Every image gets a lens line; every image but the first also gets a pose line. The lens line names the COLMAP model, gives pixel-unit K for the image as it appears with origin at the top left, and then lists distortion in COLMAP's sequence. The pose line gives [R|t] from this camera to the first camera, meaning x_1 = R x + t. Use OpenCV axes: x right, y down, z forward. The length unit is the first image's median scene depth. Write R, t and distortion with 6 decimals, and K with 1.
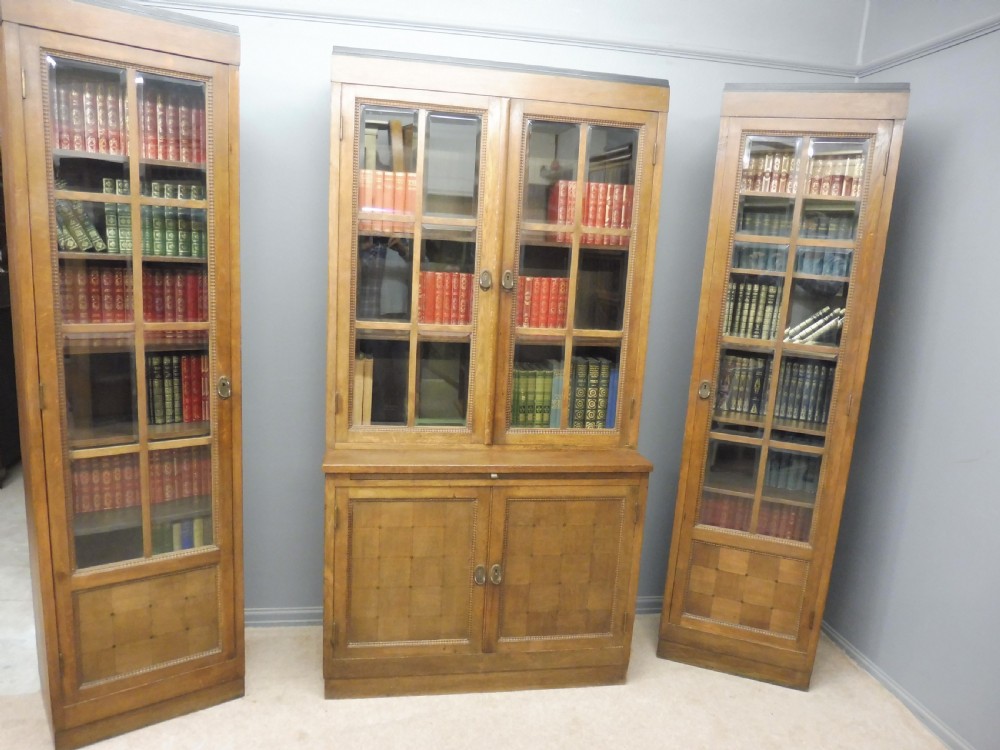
lens RADIAL K [[727.8, 0, 495.3], [0, 727.8, 379.1], [0, 0, 1]] dist [-0.037959, -0.004253]
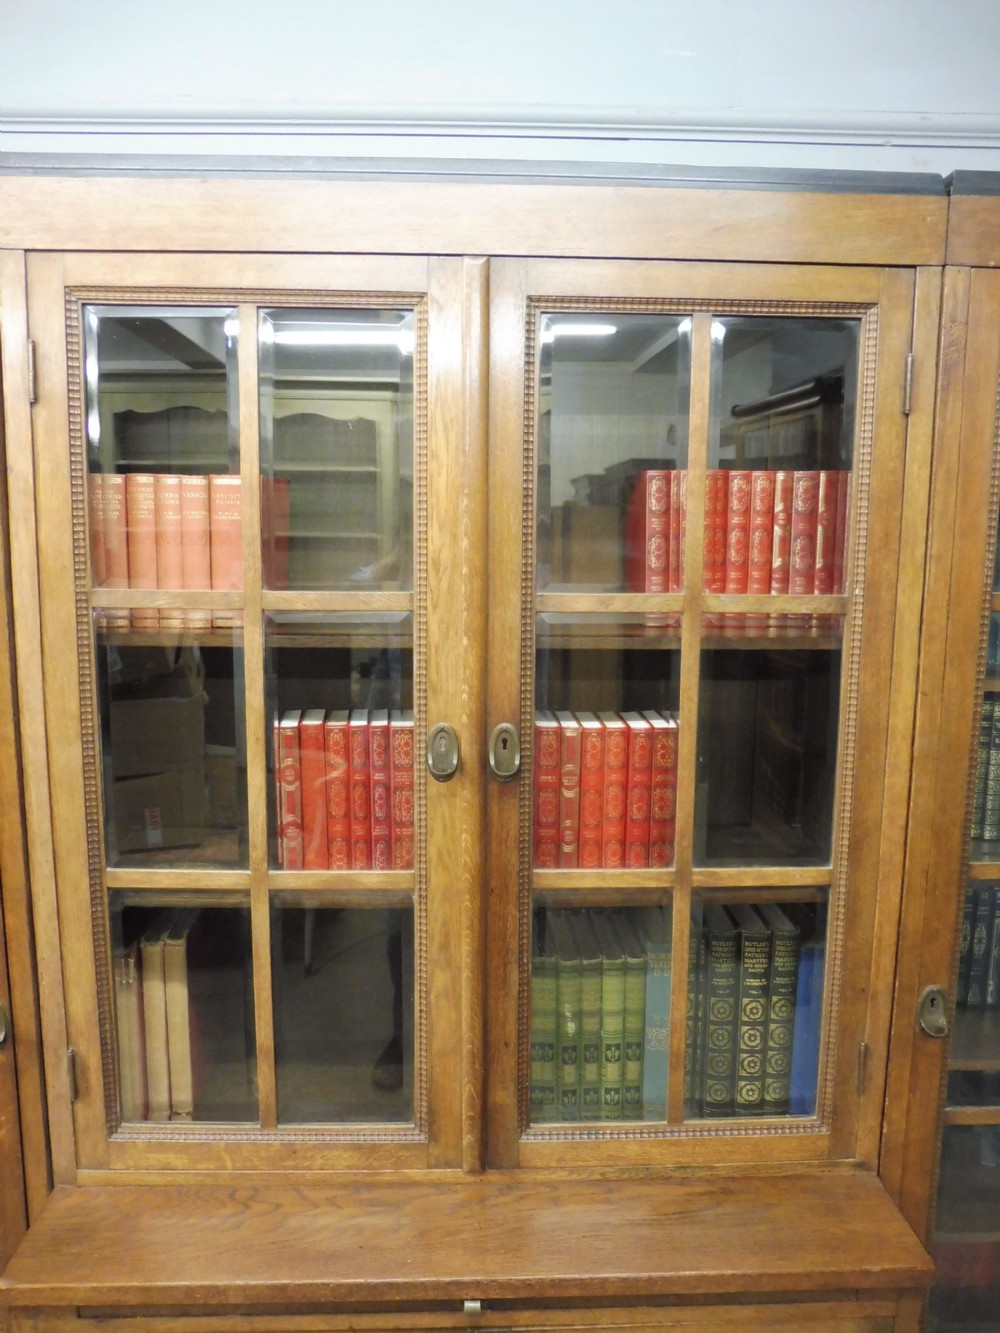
lens RADIAL K [[970.2, 0, 492.3], [0, 970.2, 673.2], [0, 0, 1]] dist [-0.037959, -0.004253]
pose [[0.989611, -0.028027, -0.141012, 0.079543], [0.021882, 0.998750, -0.044940, -0.150232], [0.142096, 0.041388, 0.988987, 0.503658]]
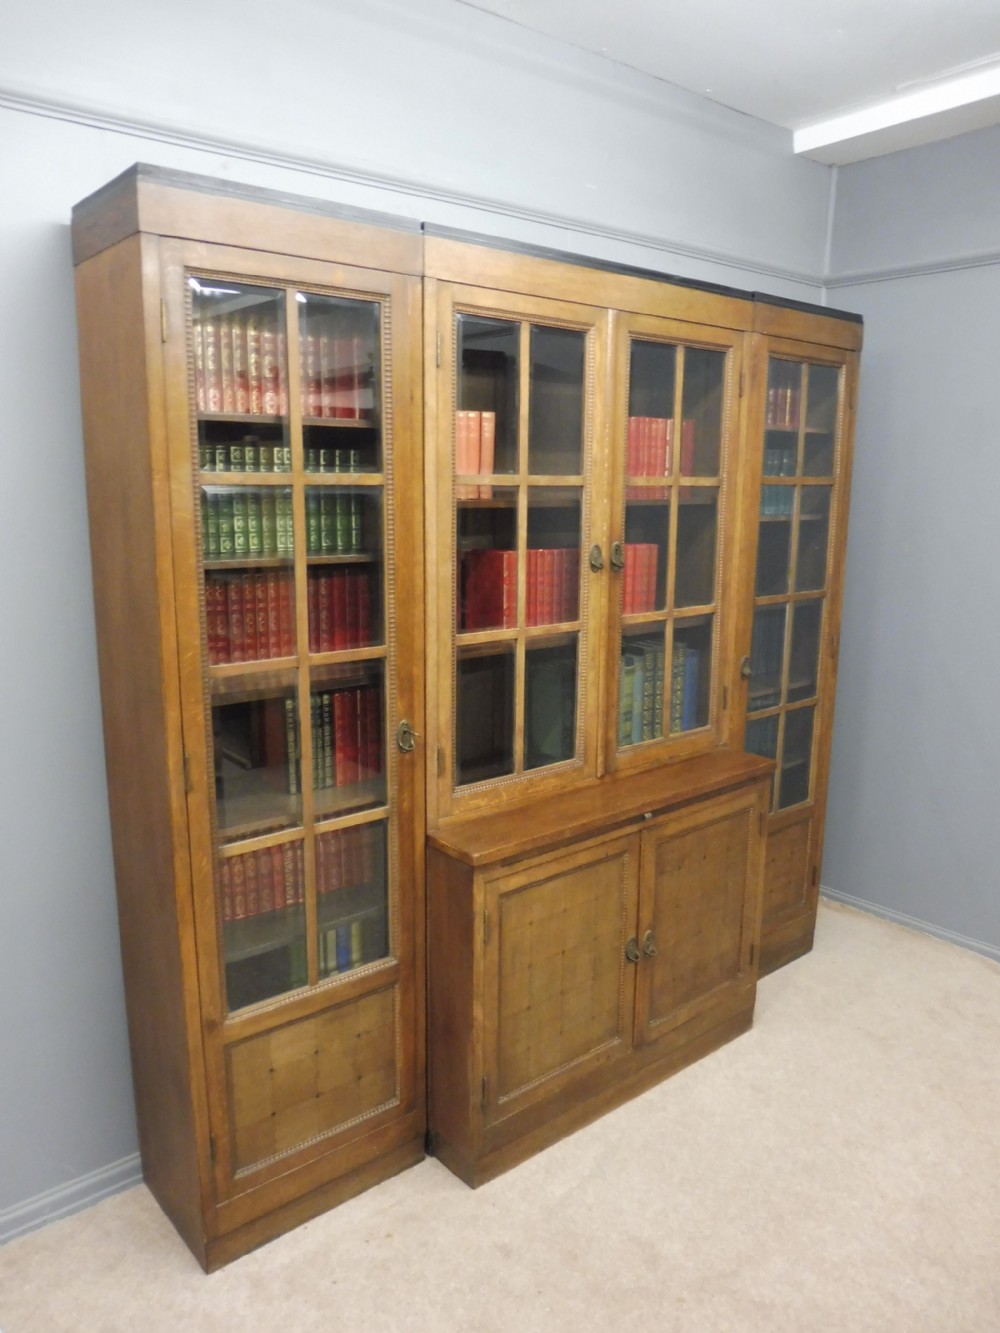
lens RADIAL K [[970.2, 0, 495.4], [0, 970.2, 670.9], [0, 0, 1]] dist [-0.037959, -0.004253]
pose [[0.862322, -0.147433, 0.484422, -0.578412], [0.131505, 0.989054, 0.066923, -0.099359], [-0.488986, 0.005995, 0.872271, 0.191386]]
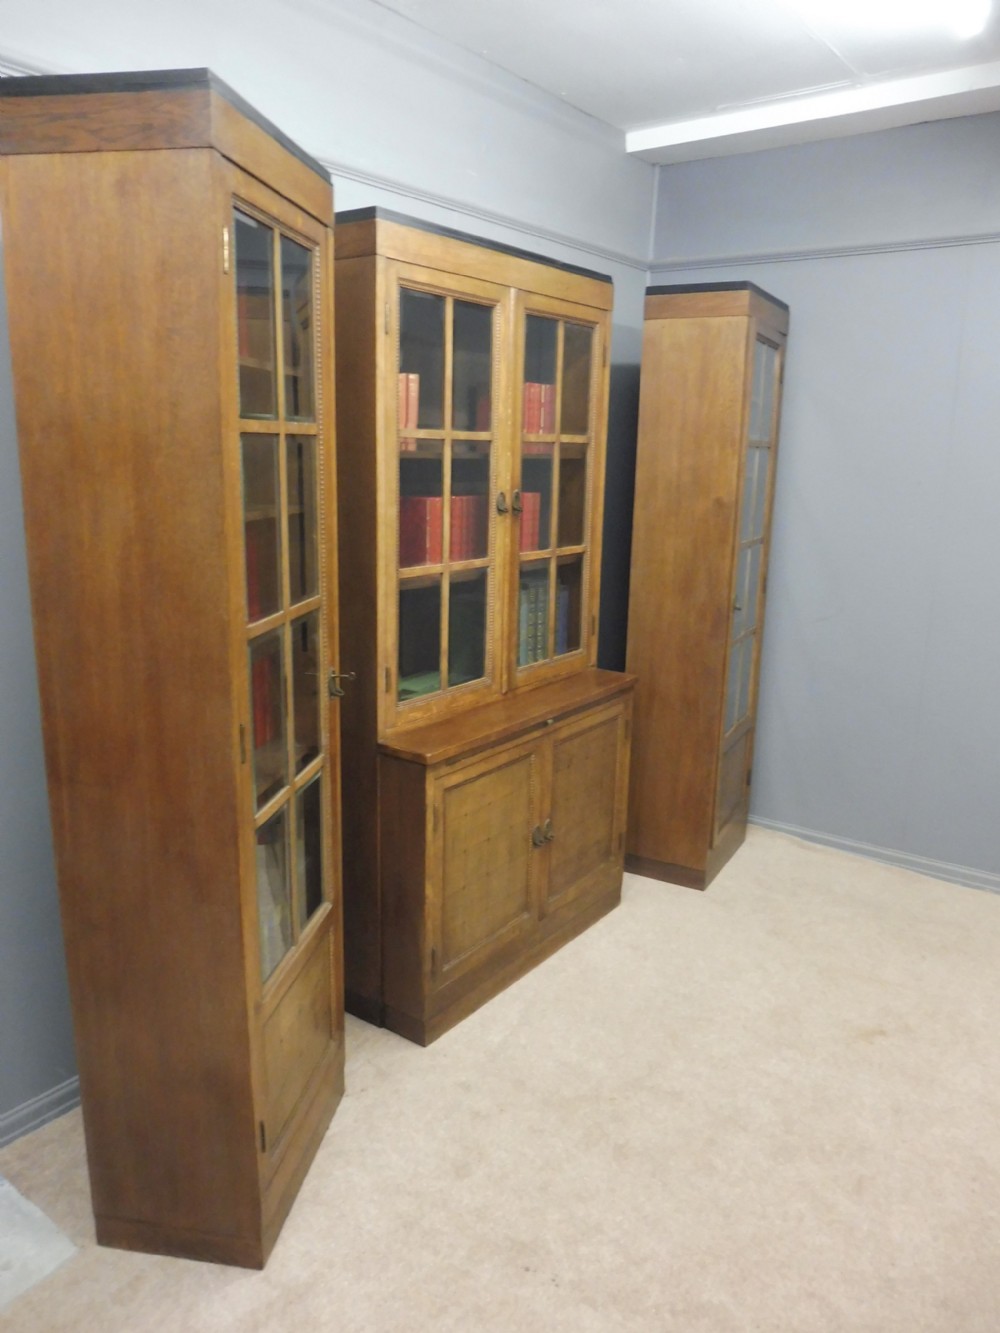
lens RADIAL K [[970.2, 0, 499.9], [0, 970.2, 671.1], [0, 0, 1]] dist [-0.037959, -0.004253]
pose [[0.715476, -0.198162, 0.669945, -0.798373], [0.141769, 0.980161, 0.138516, -0.097889], [-0.684102, -0.004128, 0.729374, 0.164624]]
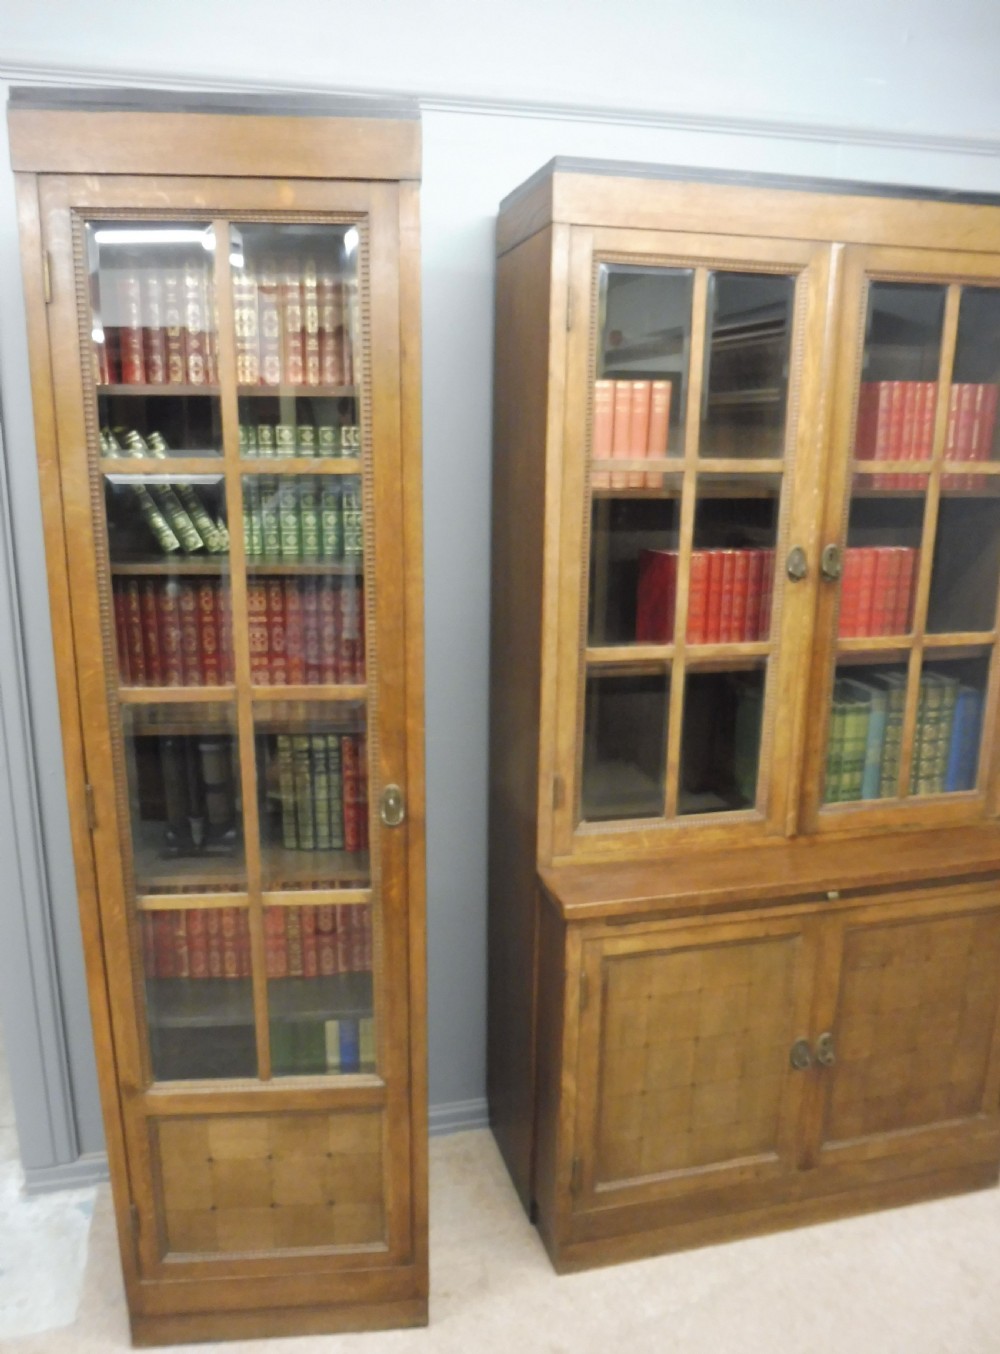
lens RADIAL K [[1020.6, 0, 465.0], [0, 1020.6, 710.3], [0, 0, 1]] dist [-0.027844, -0.029952]
pose [[0.996121, -0.068407, 0.055355, -0.323444], [0.064315, 0.995285, 0.072602, -0.093195], [-0.060060, -0.068760, 0.995824, 0.192181]]
